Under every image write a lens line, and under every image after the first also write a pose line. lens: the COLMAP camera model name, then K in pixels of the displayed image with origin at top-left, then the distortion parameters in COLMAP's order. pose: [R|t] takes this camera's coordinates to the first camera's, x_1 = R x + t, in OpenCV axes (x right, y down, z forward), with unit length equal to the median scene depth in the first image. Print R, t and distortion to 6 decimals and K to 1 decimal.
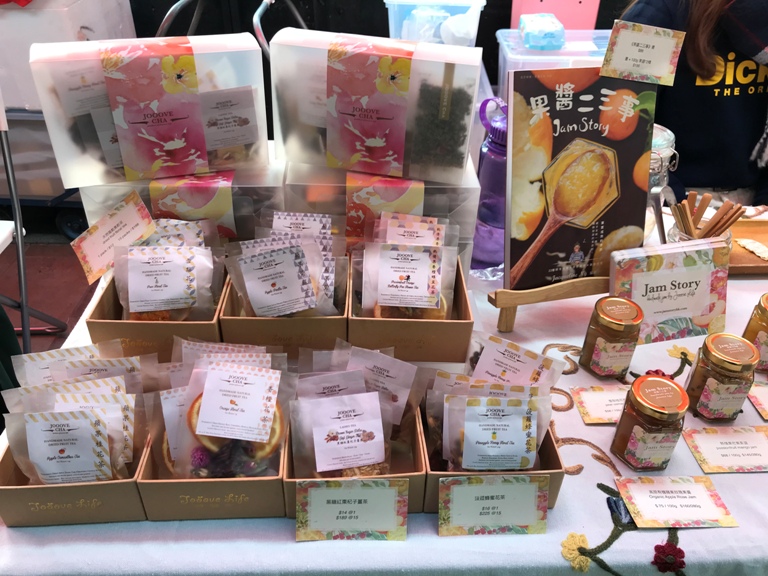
lens RADIAL K [[638.2, 0, 386.4], [0, 638.2, 291.1], [0, 0, 1]] dist [-0.015748, -0.011682]
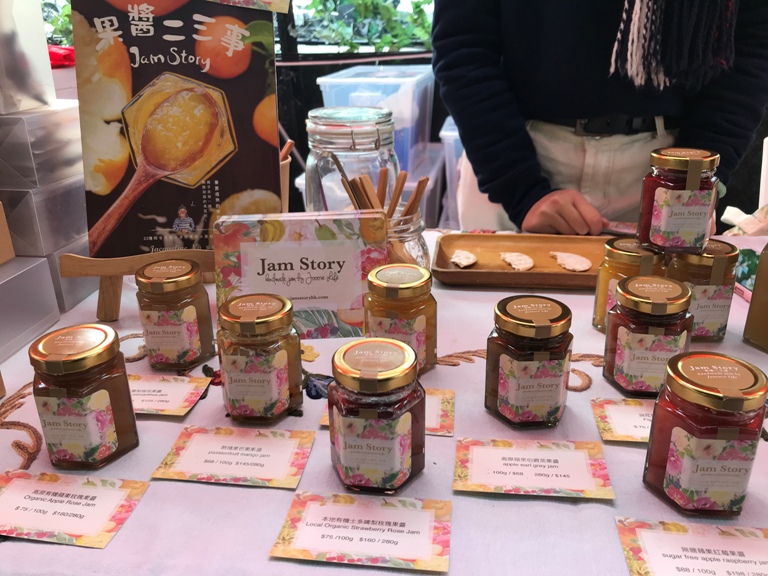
lens RADIAL K [[638.2, 0, 384.4], [0, 638.2, 285.5], [0, 0, 1]] dist [-0.015748, -0.011682]
pose [[0.990725, 0.035604, -0.131132, 0.687060], [-0.063098, 0.975247, -0.211924, 0.181888], [0.120341, 0.218232, 0.968449, 0.296381]]
